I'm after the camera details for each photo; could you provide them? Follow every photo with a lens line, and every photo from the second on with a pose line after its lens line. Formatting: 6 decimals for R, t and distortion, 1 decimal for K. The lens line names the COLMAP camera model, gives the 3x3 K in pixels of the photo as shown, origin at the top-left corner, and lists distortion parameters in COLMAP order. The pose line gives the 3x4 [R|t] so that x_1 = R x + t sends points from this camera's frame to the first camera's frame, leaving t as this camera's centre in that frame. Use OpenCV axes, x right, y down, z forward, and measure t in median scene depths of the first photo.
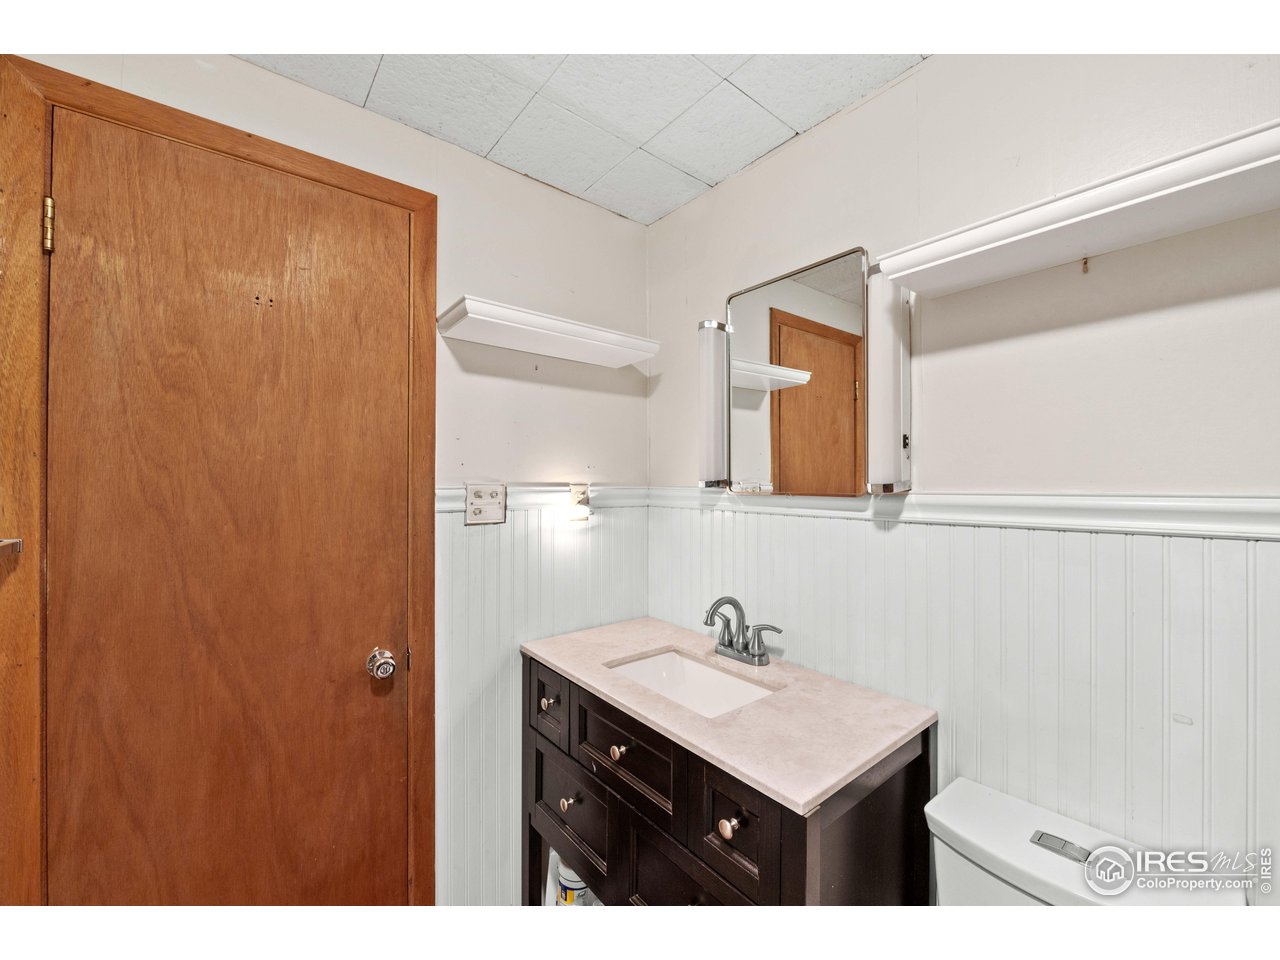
lens RADIAL K [[505.5, 0, 639.9], [0, 505.5, 477.5], [0, 0, 1]] dist [-0.000878, -0.000050]
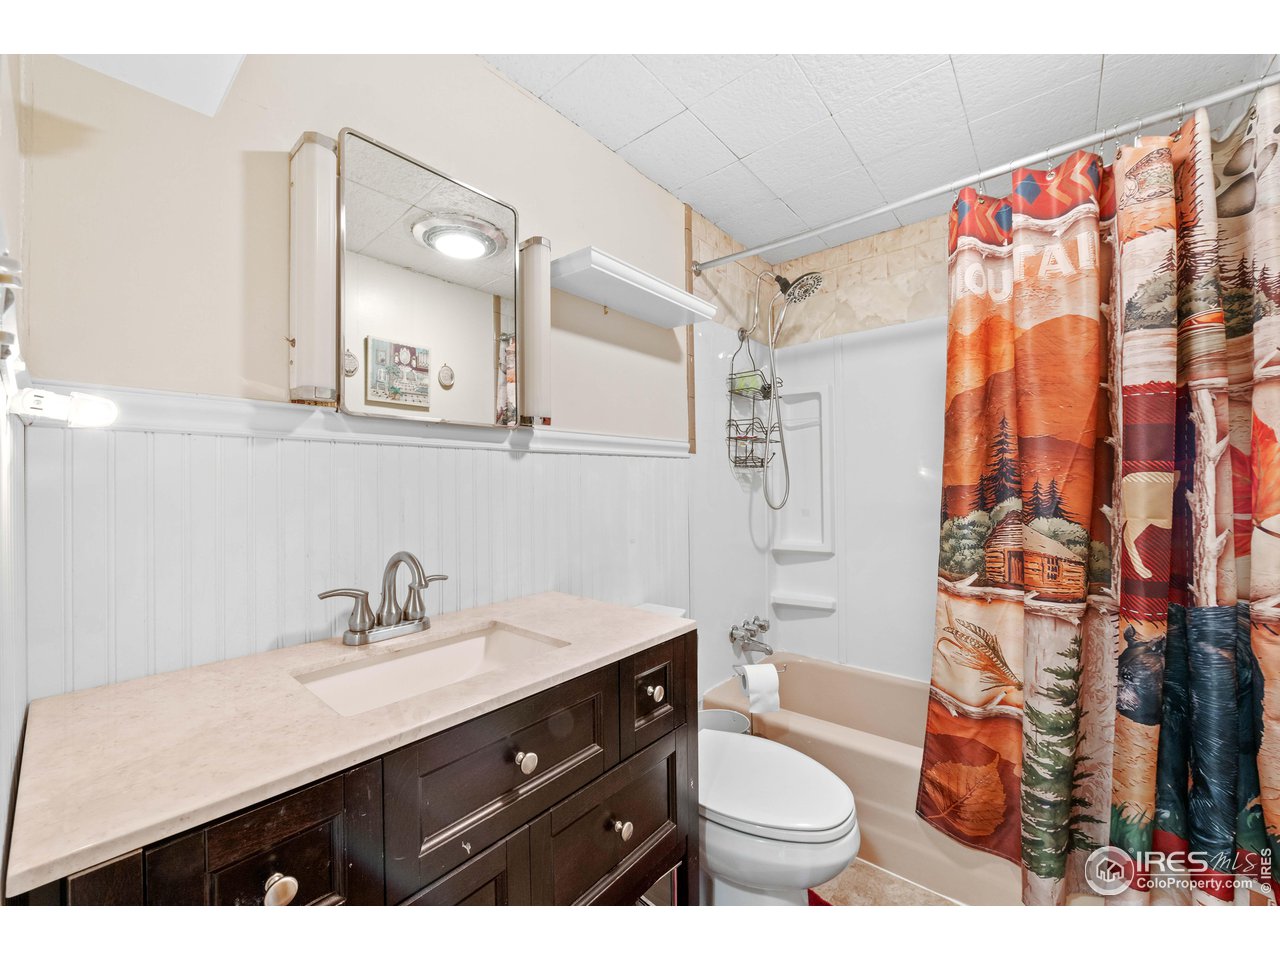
lens RADIAL K [[505.5, 0, 640.0], [0, 505.5, 483.9], [0, 0, 1]] dist [-0.000878, -0.000050]
pose [[-0.174732, -0.000873, 0.984616, -0.719134], [0.002502, 0.999996, 0.001330, 0.161880], [-0.984613, 0.002696, -0.174729, 0.933024]]
